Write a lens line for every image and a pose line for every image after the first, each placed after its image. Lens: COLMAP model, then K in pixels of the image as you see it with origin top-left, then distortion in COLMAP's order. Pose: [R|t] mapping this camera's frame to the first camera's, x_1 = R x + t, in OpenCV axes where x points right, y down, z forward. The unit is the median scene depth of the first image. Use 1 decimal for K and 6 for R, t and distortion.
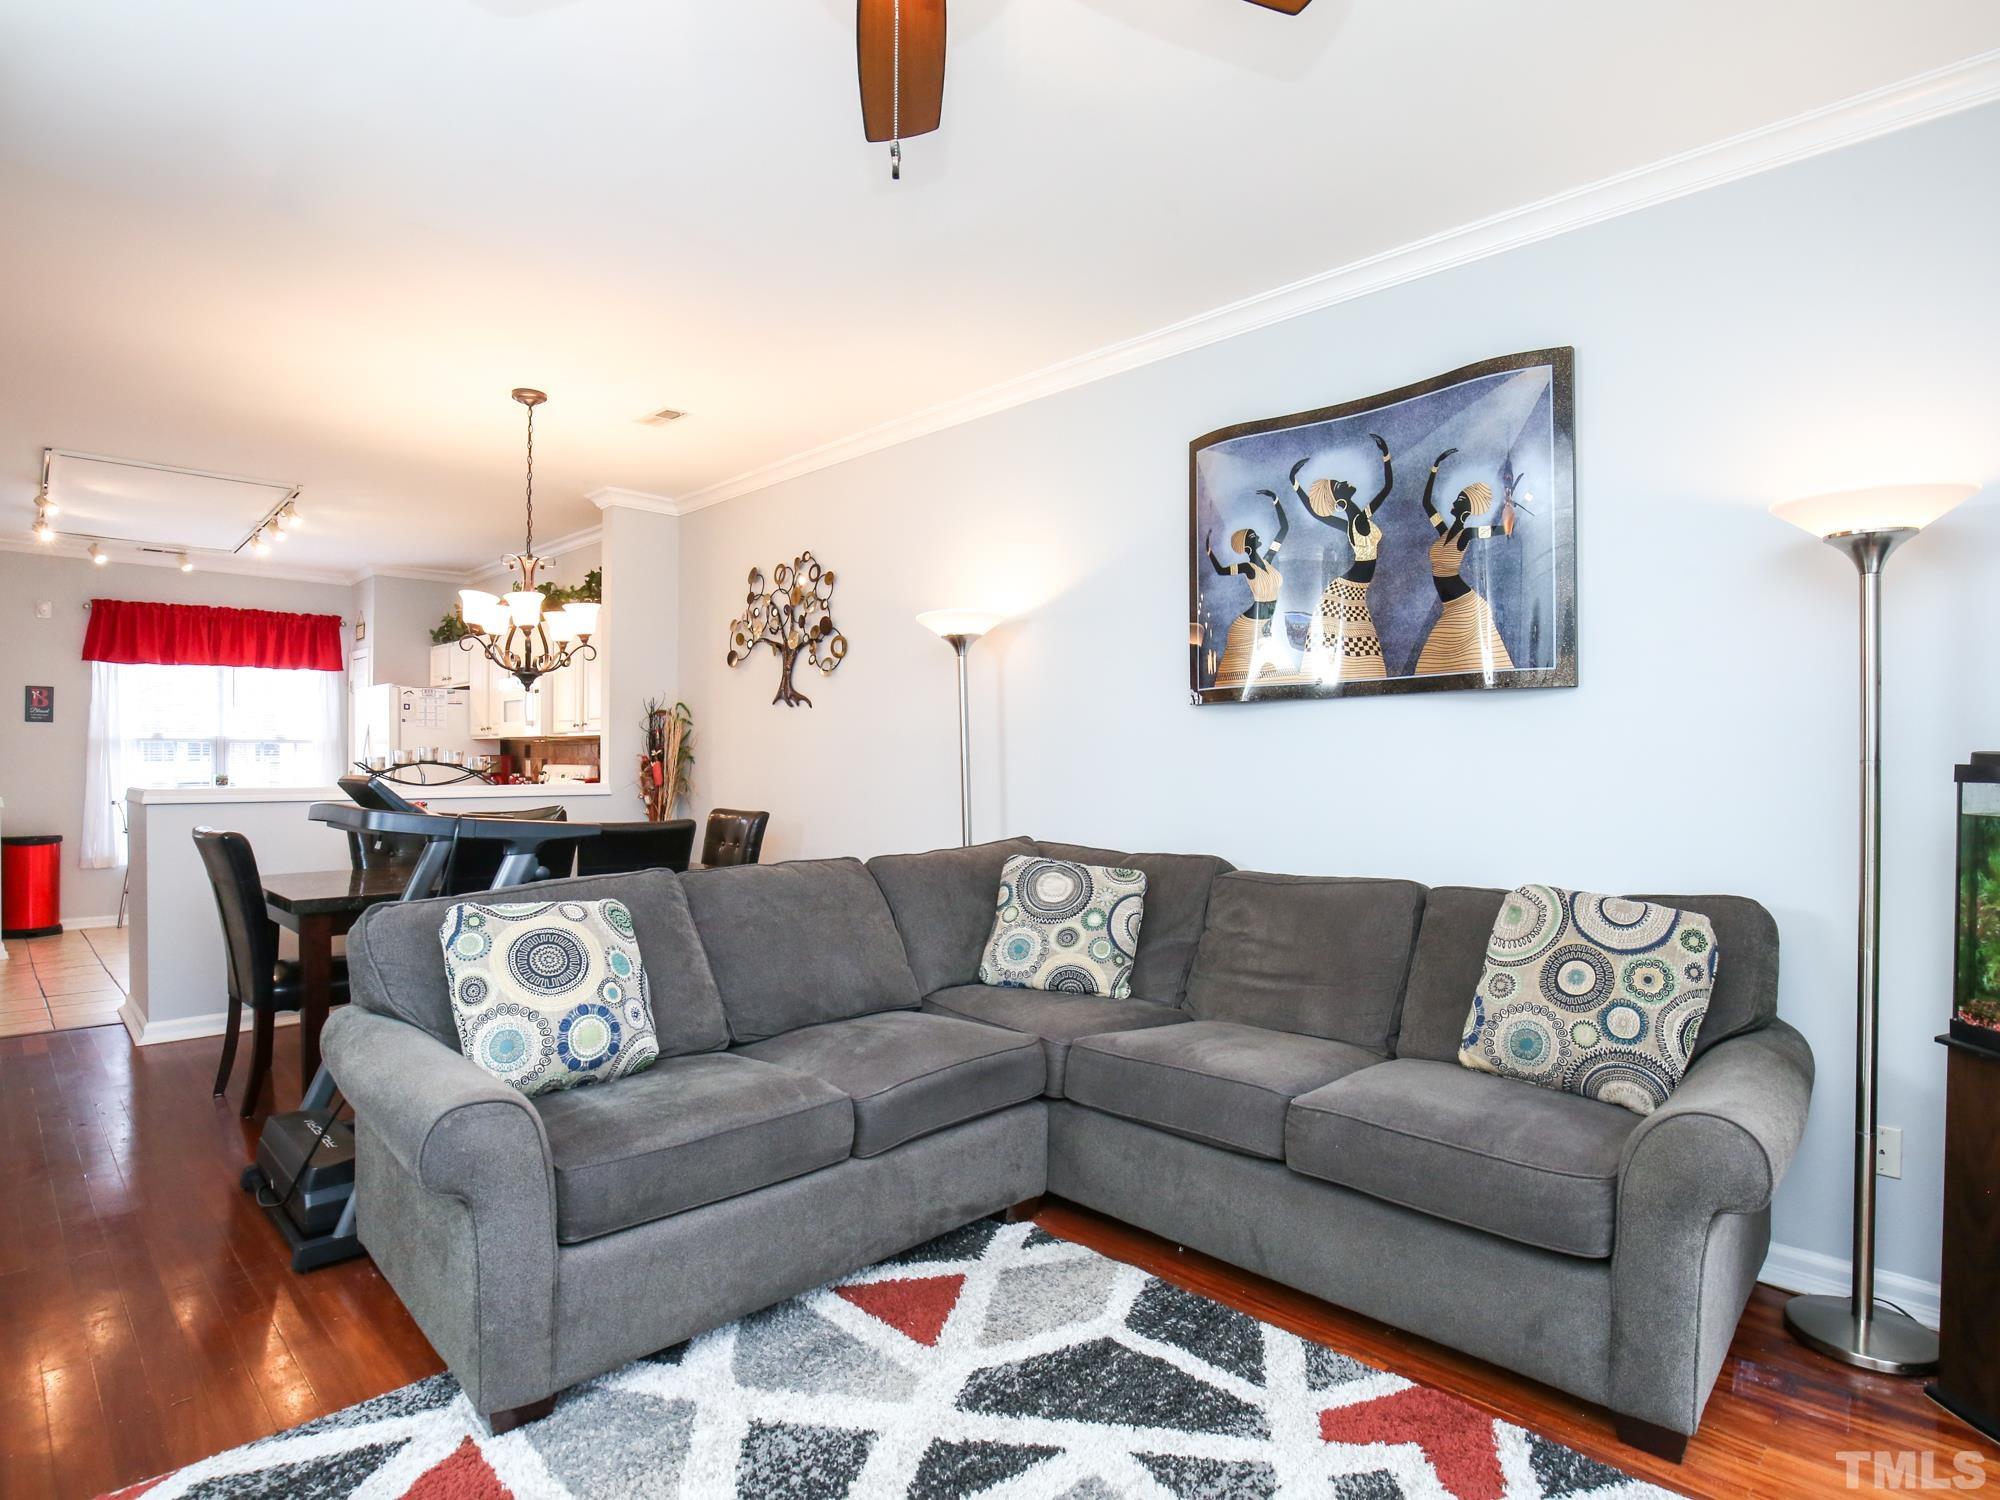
lens RADIAL K [[1054.7, 0, 990.3], [0, 1054.7, 760.7], [0, 0, 1]] dist [-0.042836, 0.009510]
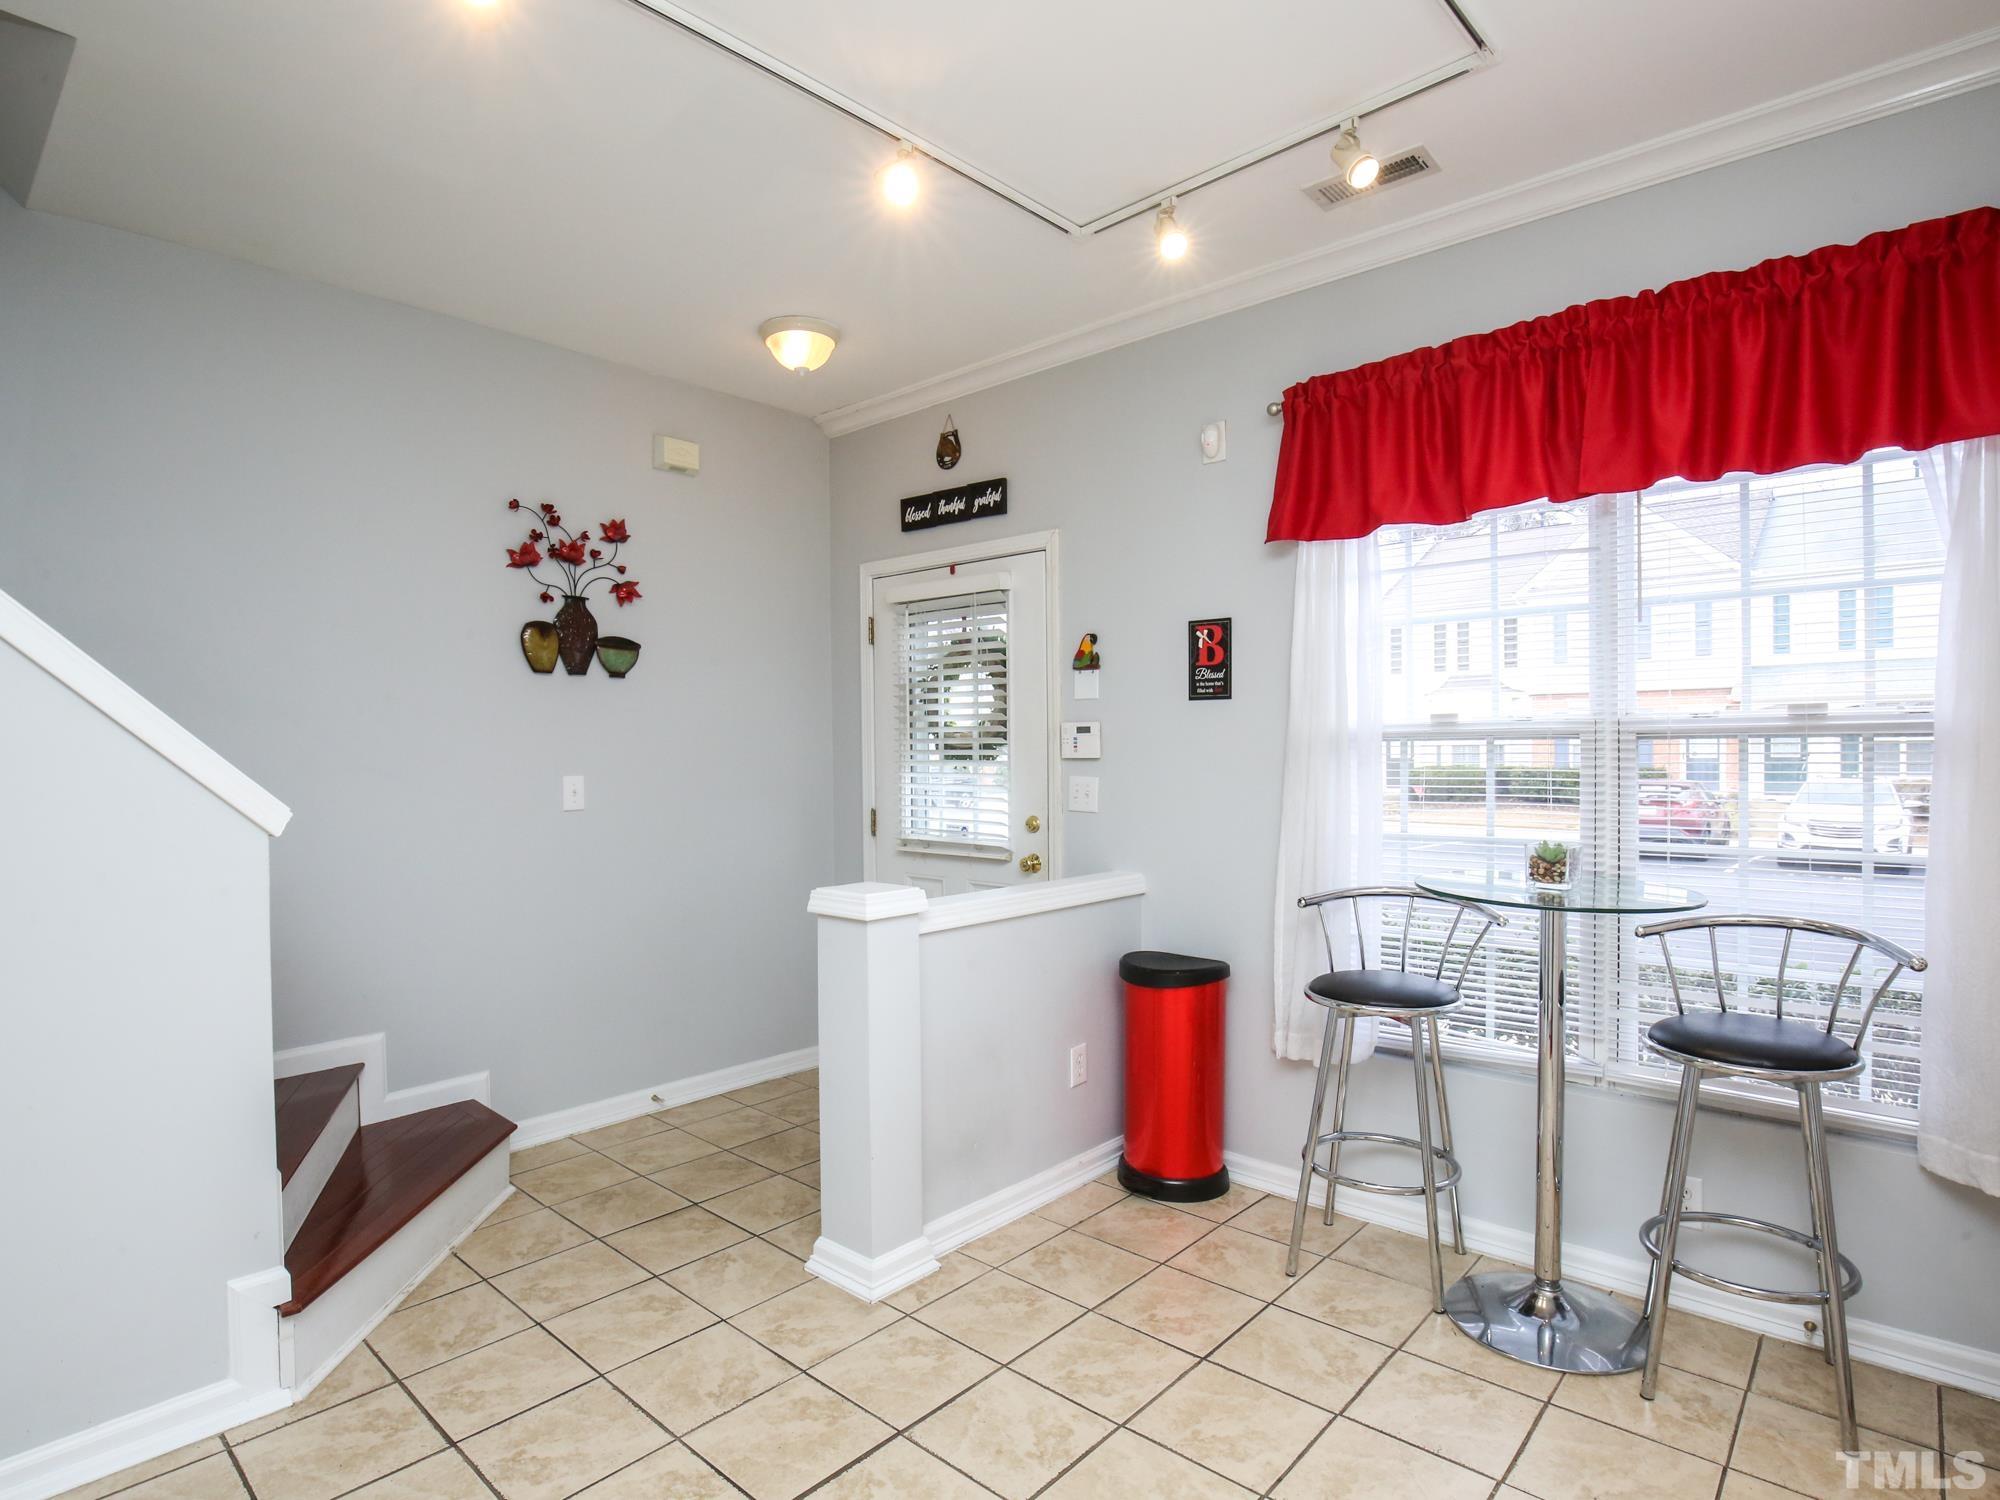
lens RADIAL K [[1054.7, 0, 990.3], [0, 1054.7, 760.7], [0, 0, 1]] dist [-0.042836, 0.009510]
pose [[0.037497, 0.010330, -0.999243, -0.609877], [0.010920, 0.999883, 0.010747, -0.022376], [0.999237, -0.011315, 0.037379, 1.133921]]
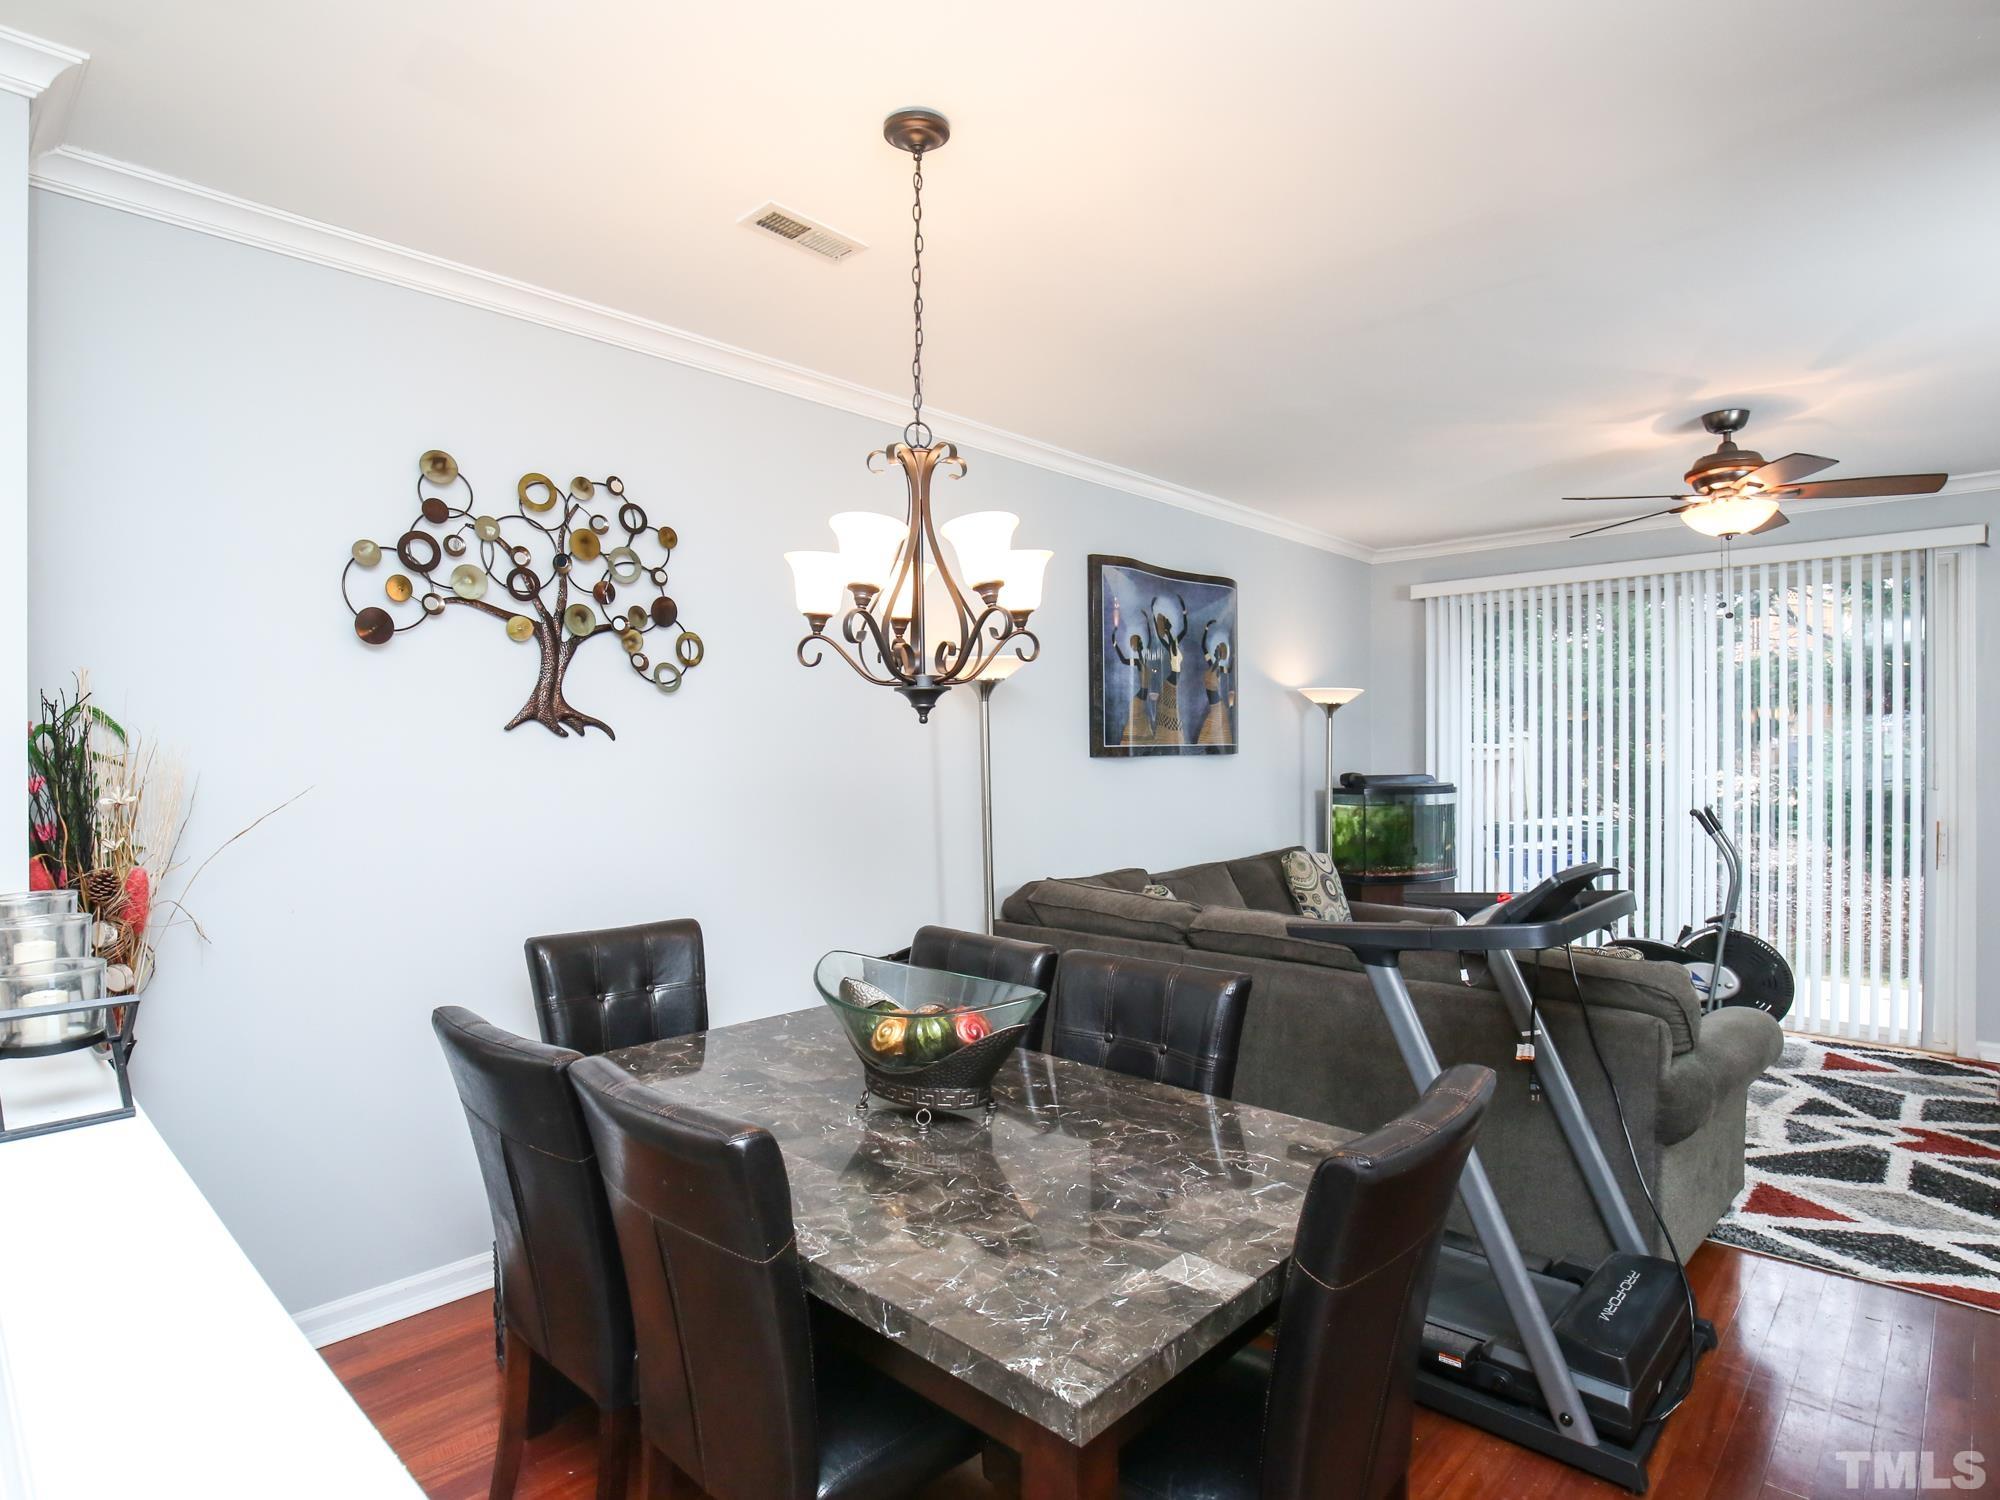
lens RADIAL K [[1054.7, 0, 990.3], [0, 1054.7, 760.7], [0, 0, 1]] dist [-0.042836, 0.009510]
pose [[-0.011746, -0.012112, 0.999858, -0.725923], [0.003124, 0.999921, 0.012149, -0.042594], [-0.999926, 0.003266, -0.011707, 0.750001]]
